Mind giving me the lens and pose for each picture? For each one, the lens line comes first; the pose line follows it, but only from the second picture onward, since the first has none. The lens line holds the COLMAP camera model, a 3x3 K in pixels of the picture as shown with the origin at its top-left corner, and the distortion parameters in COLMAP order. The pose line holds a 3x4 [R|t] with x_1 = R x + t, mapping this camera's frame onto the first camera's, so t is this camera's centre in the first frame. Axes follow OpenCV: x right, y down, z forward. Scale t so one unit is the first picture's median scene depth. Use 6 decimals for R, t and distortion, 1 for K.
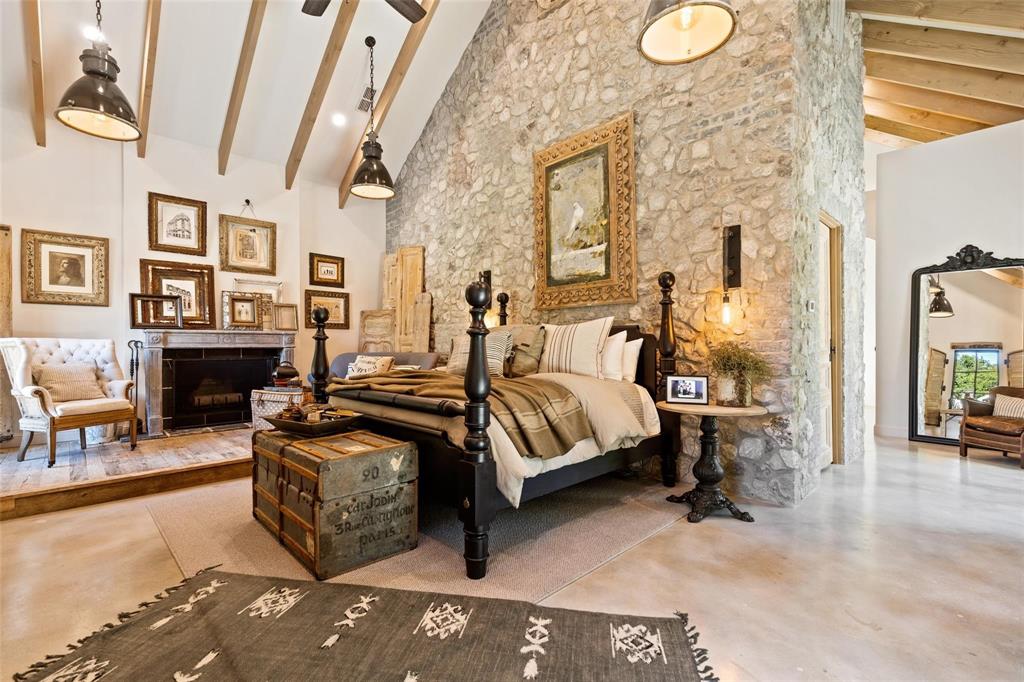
lens RADIAL K [[459.7, 0, 515.9], [0, 459.7, 347.0], [0, 0, 1]] dist [0.001283, -0.000318]
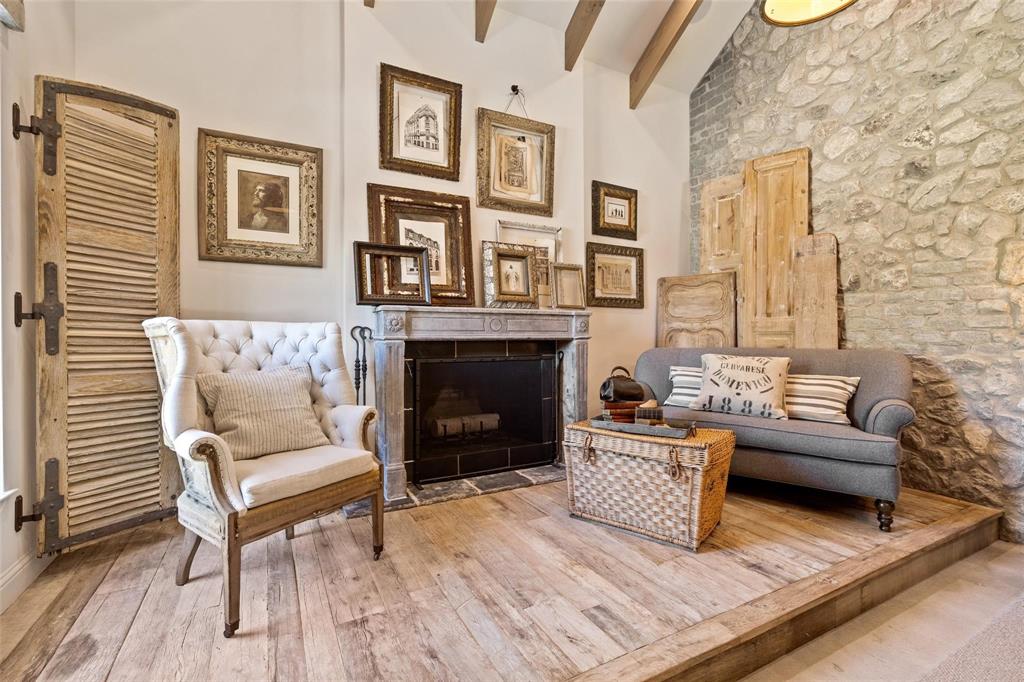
lens RADIAL K [[459.8, 0, 512.6], [0, 459.8, 338.9], [0, 0, 1]] dist [0.001543, -0.000285]
pose [[0.961066, 0.001704, -0.276313, -0.494709], [-0.000826, 0.999994, 0.003292, -0.000666], [0.276317, -0.002936, 0.961062, 0.509534]]
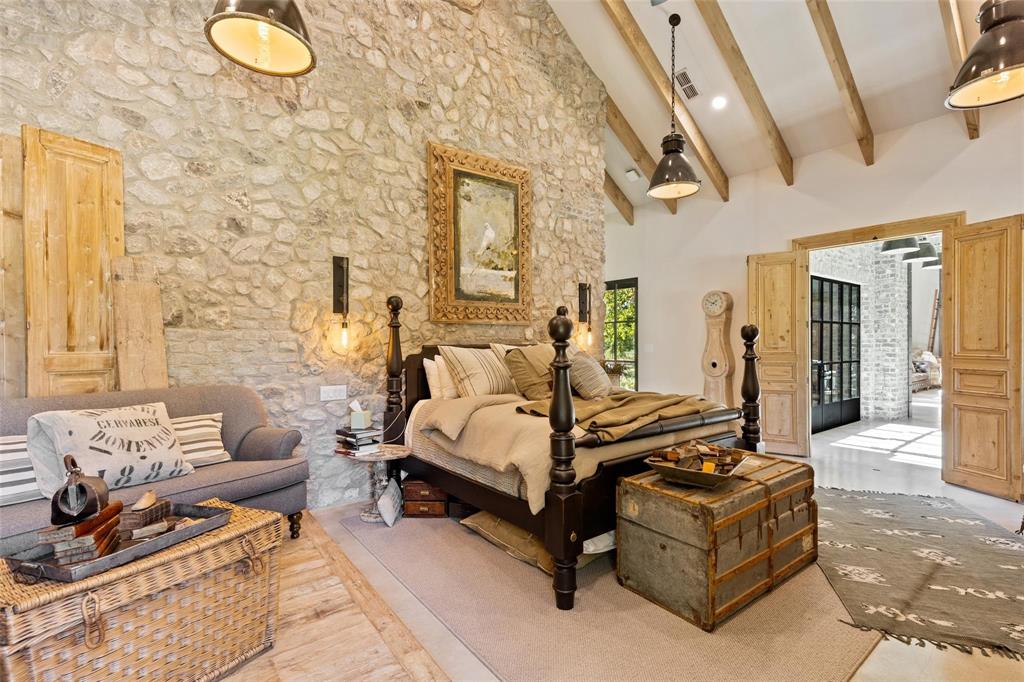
lens RADIAL K [[457.9, 0, 512.0], [0, 457.9, 341.0], [0, 0, 1]] dist [0.003921, -0.000019]
pose [[0.123125, 0.008305, 0.992356, -0.776067], [0.007139, 0.999932, -0.009254, -0.035645], [-0.992366, 0.008223, 0.123057, 0.728115]]
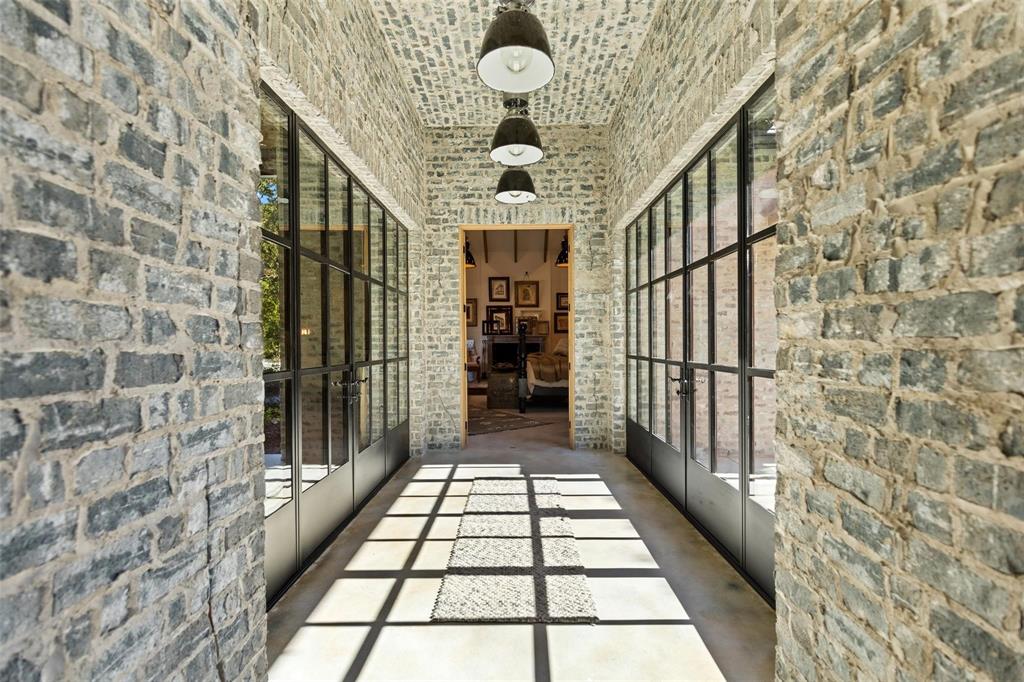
lens RADIAL K [[457.9, 0, 512.0], [0, 457.9, 341.0], [0, 0, 1]] dist [0.003921, -0.000019]
pose [[0.705290, -0.000420, -0.708919, 0.974479], [-0.000406, 0.999999, -0.000997, -0.007612], [0.708919, 0.000991, 0.705290, -0.587647]]
